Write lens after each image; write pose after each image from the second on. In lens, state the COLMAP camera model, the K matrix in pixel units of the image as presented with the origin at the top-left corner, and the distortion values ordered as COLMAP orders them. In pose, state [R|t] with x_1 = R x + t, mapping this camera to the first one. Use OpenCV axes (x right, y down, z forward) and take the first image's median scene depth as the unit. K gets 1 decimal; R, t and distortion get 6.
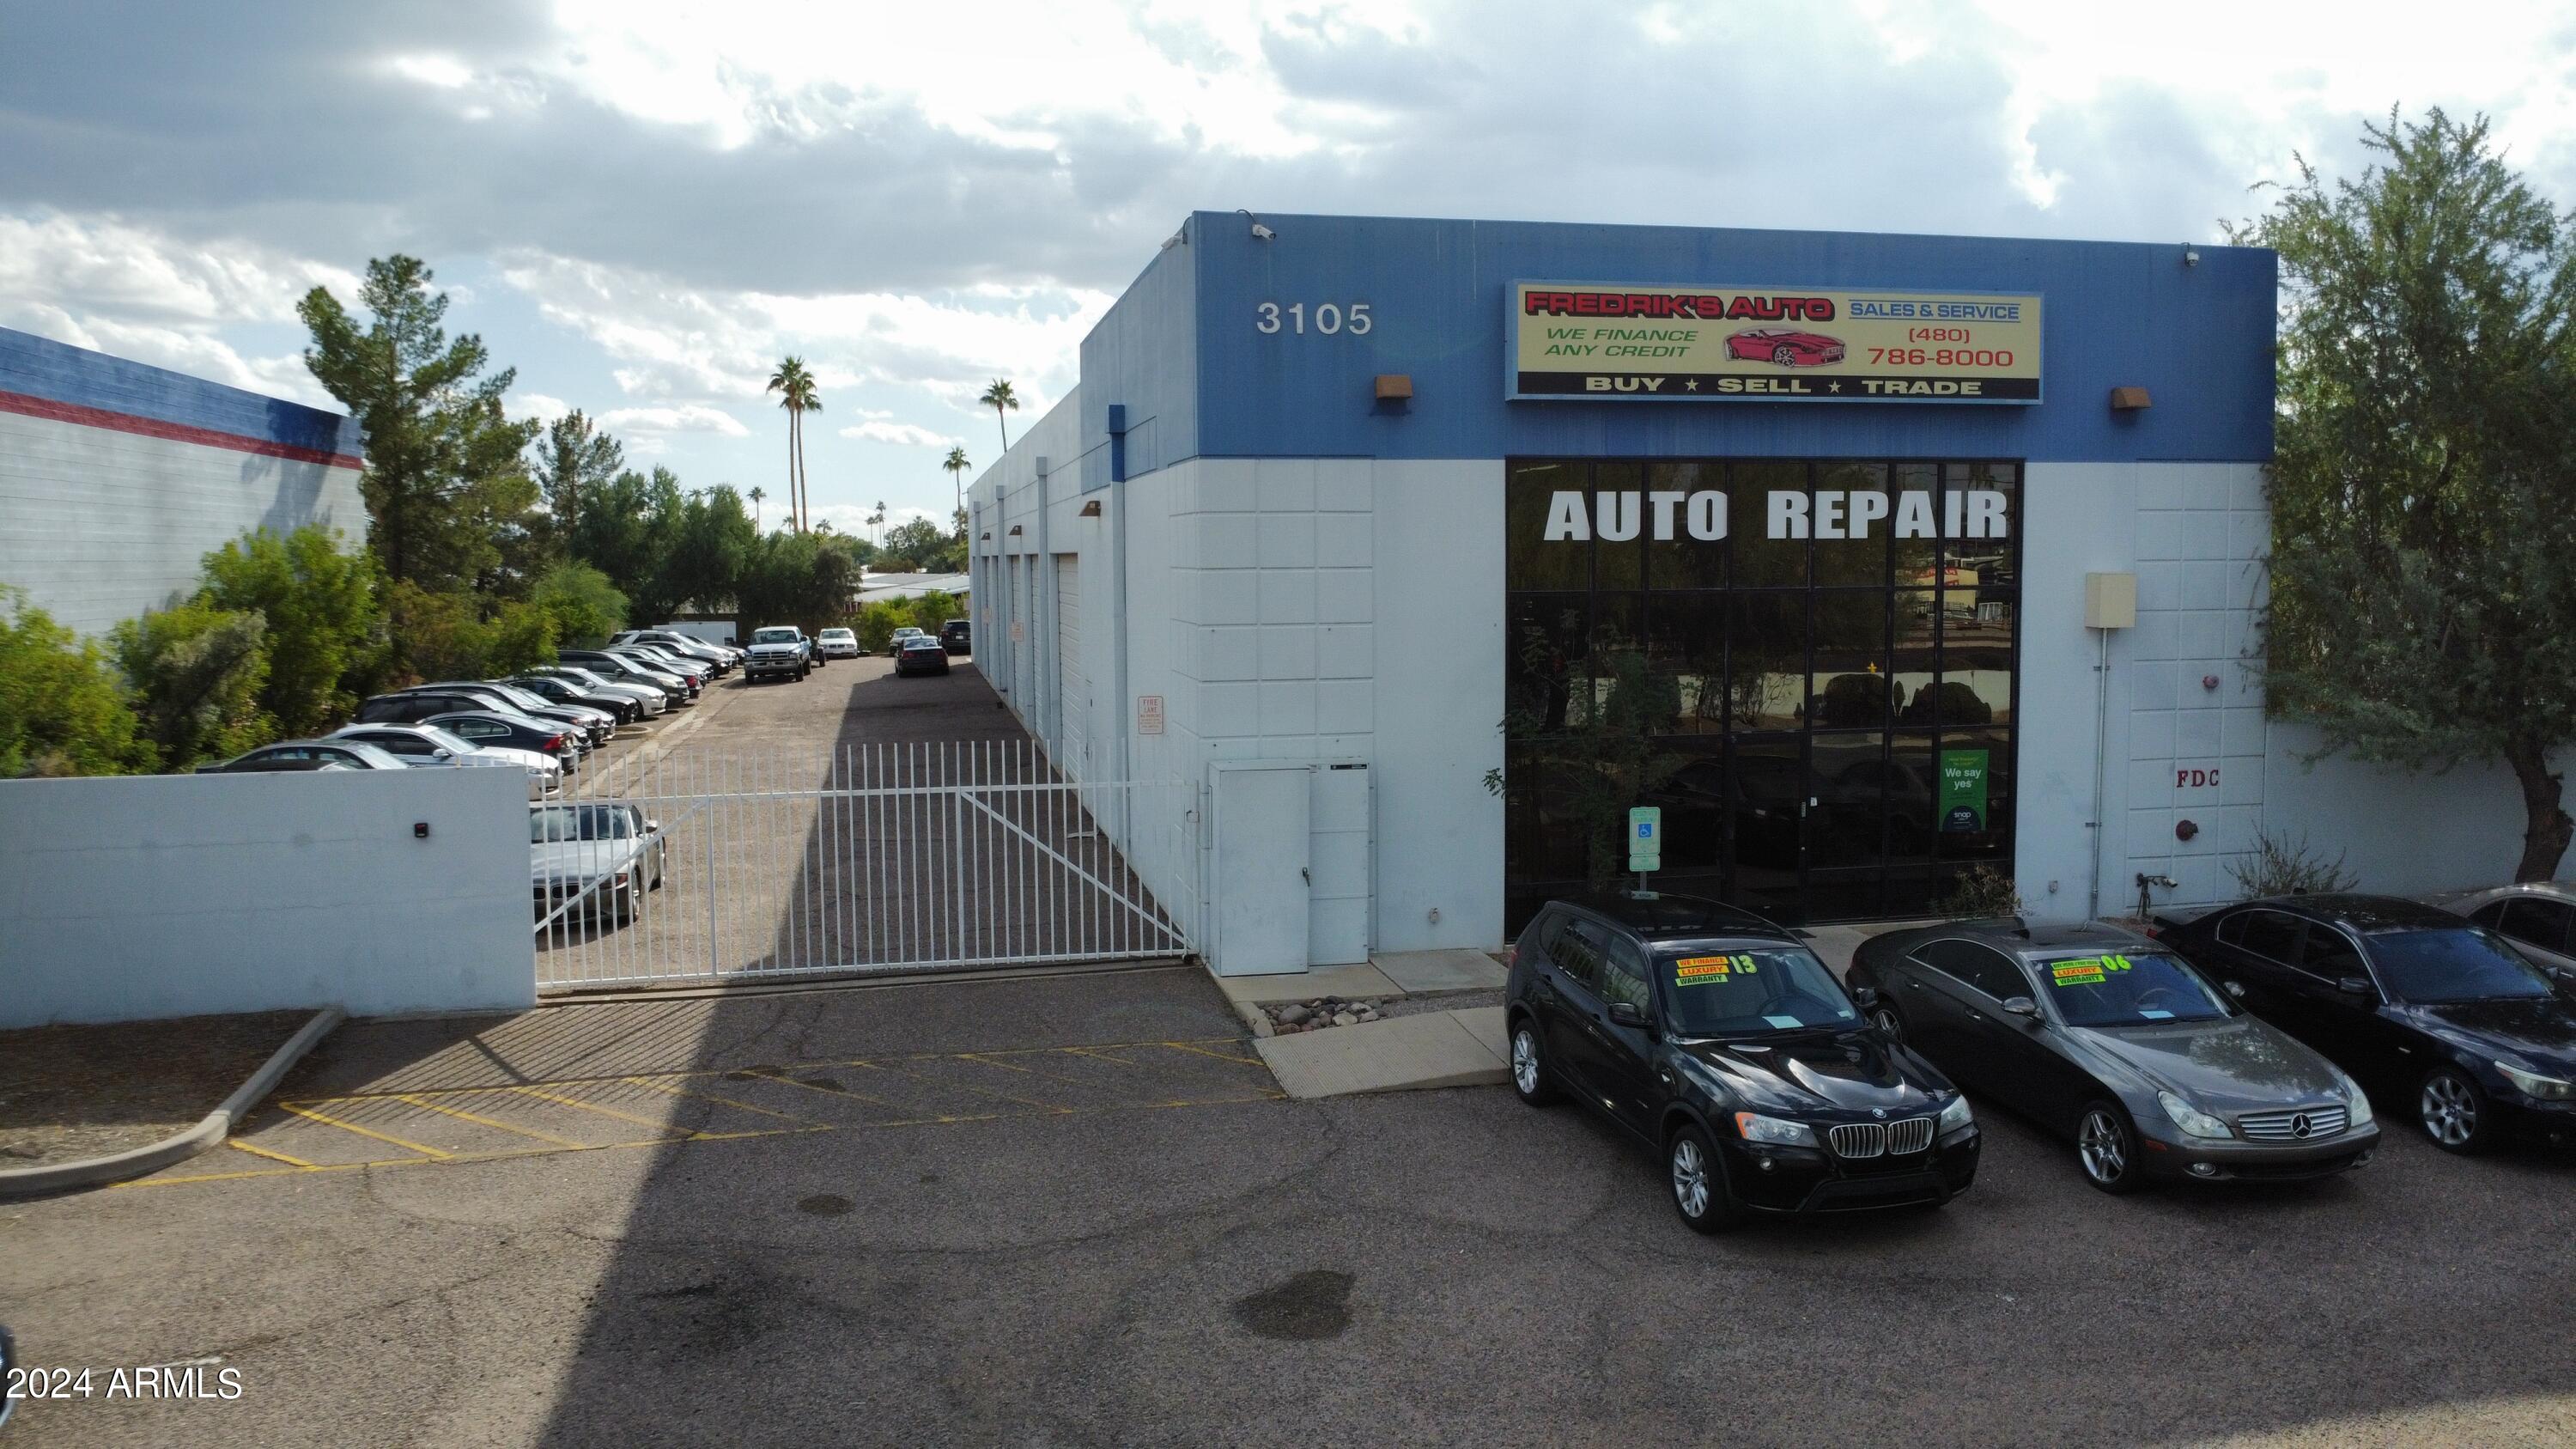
lens RADIAL K [[1864.8, 0, 1285.7], [0, 1864.8, 713.5], [0, 0, 1]] dist [-0.016655, -0.023968]
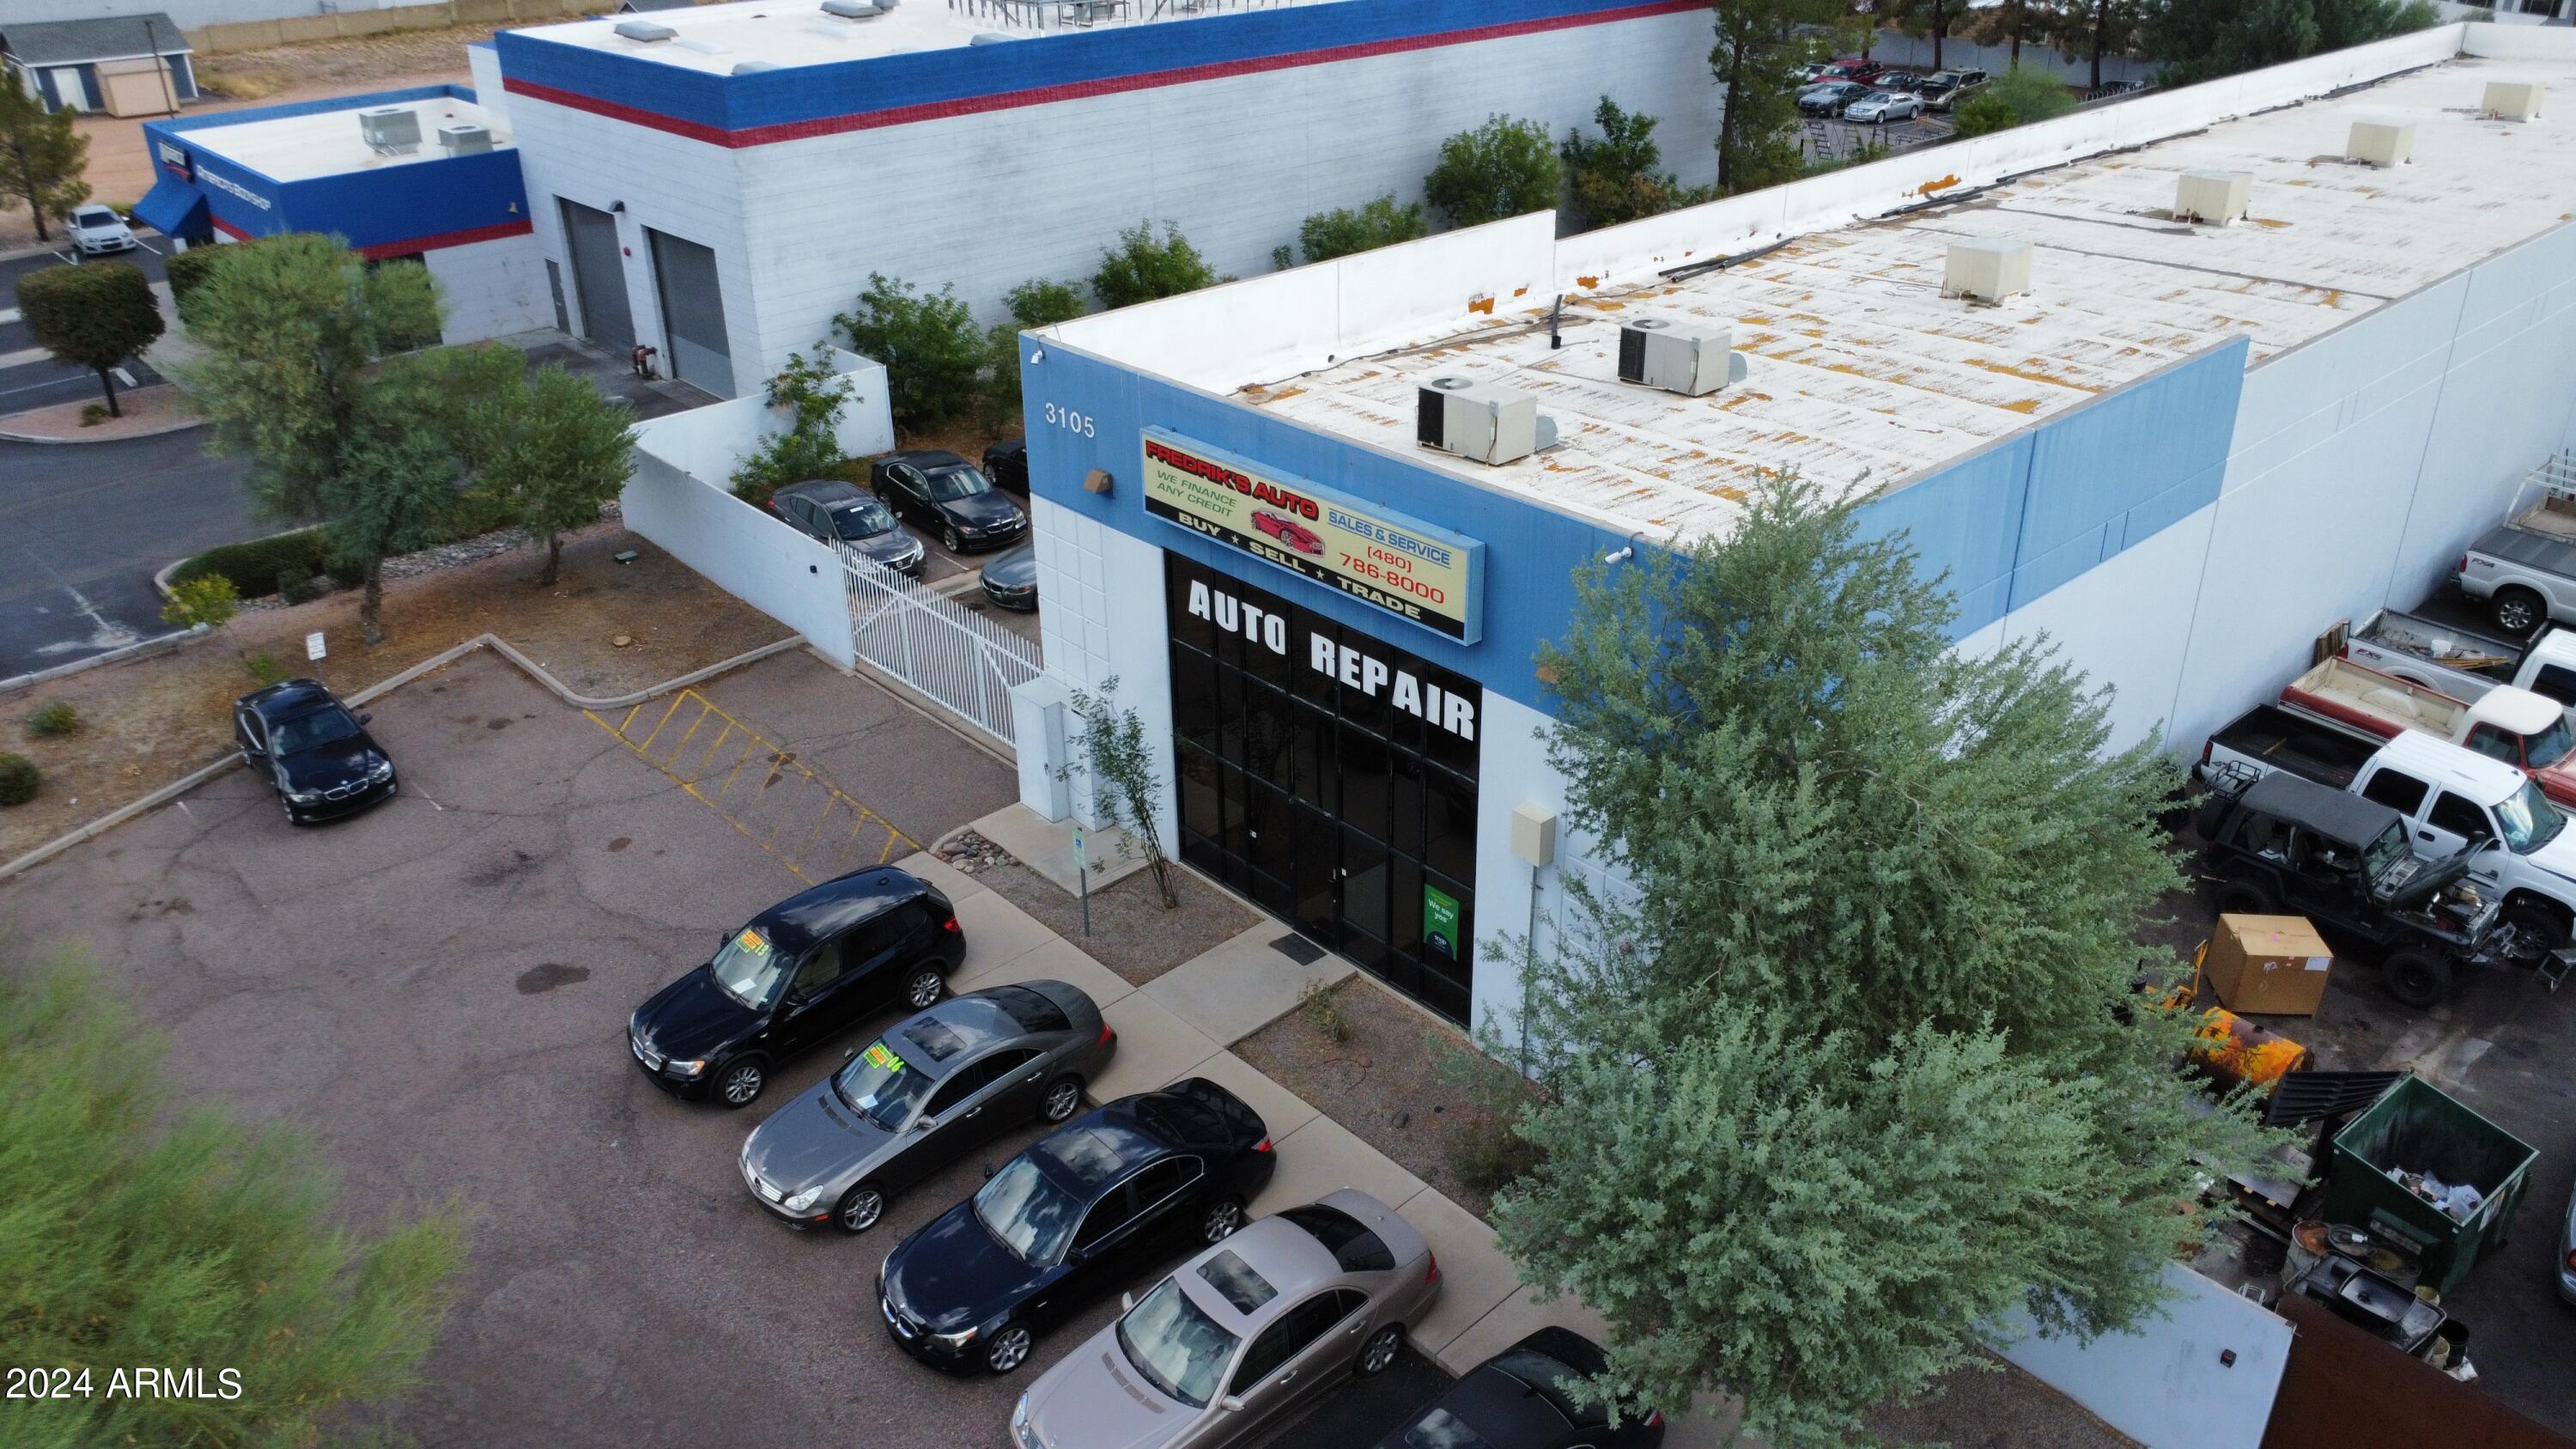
lens RADIAL K [[1864.8, 0, 1285.7], [0, 1864.8, 713.5], [0, 0, 1]] dist [-0.016655, -0.023968]
pose [[0.499197, 0.392366, -0.772561, 1.227462], [-0.060114, 0.905134, 0.420854, -0.589855], [0.864401, -0.163647, 0.475427, 0.409194]]
